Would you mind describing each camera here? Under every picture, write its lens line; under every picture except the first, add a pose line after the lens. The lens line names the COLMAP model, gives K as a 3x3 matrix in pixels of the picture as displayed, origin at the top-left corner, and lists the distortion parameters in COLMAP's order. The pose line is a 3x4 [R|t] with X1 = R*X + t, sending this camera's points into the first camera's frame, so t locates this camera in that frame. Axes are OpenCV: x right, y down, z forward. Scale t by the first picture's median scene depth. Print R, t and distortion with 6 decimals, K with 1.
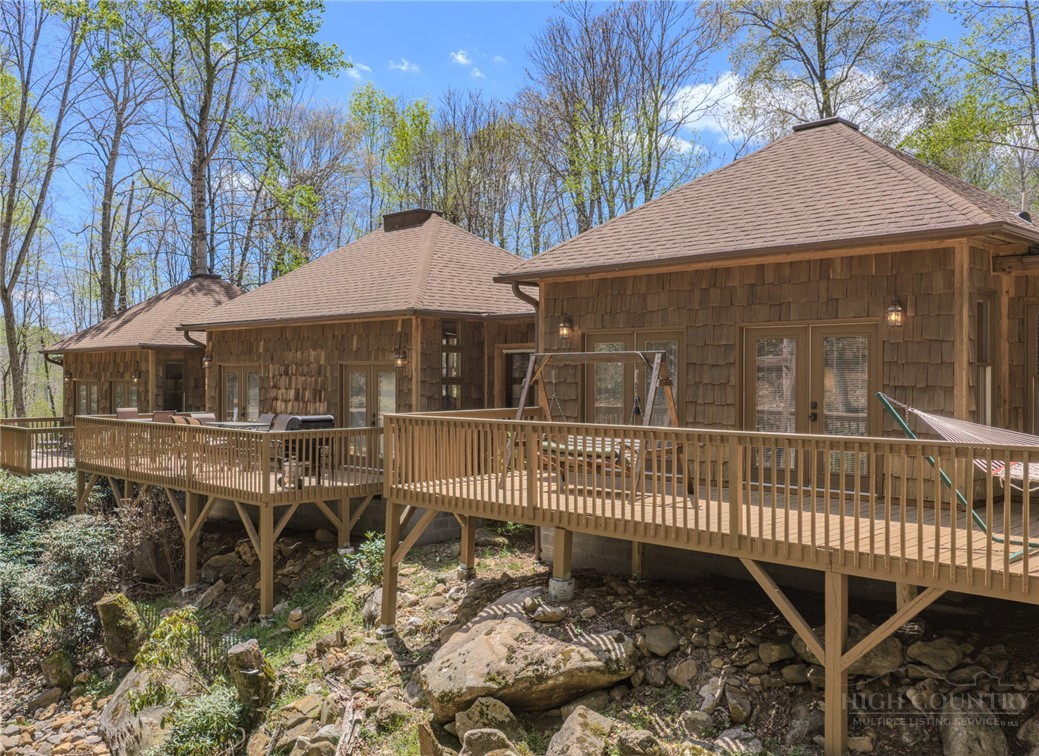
lens RADIAL K [[952.0, 0, 467.8], [0, 952.0, 381.6], [0, 0, 1]] dist [0.007334, 0.000000]
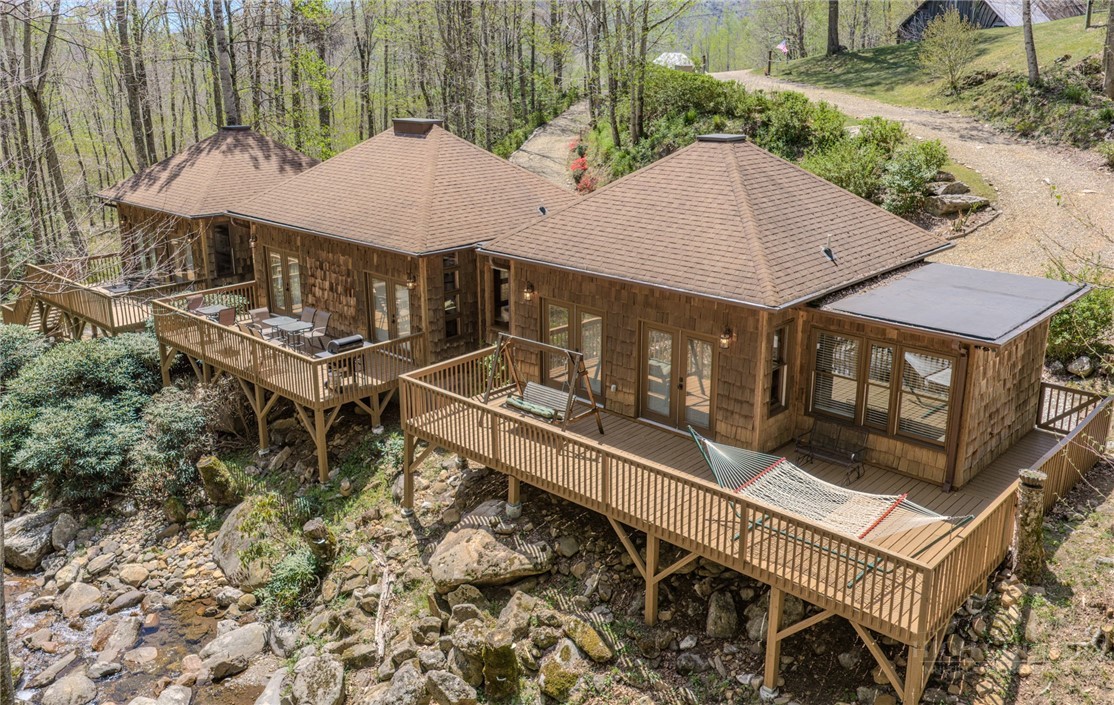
lens RADIAL K [[938.4, 0, 558.0], [0, 938.4, 349.4], [0, 0, 1]] dist [0.009585, -0.002358]
pose [[0.997889, -0.023940, 0.060361, 0.070299], [0.006030, 0.959706, 0.280940, -0.411245], [-0.064655, -0.279983, 0.957825, -0.383133]]
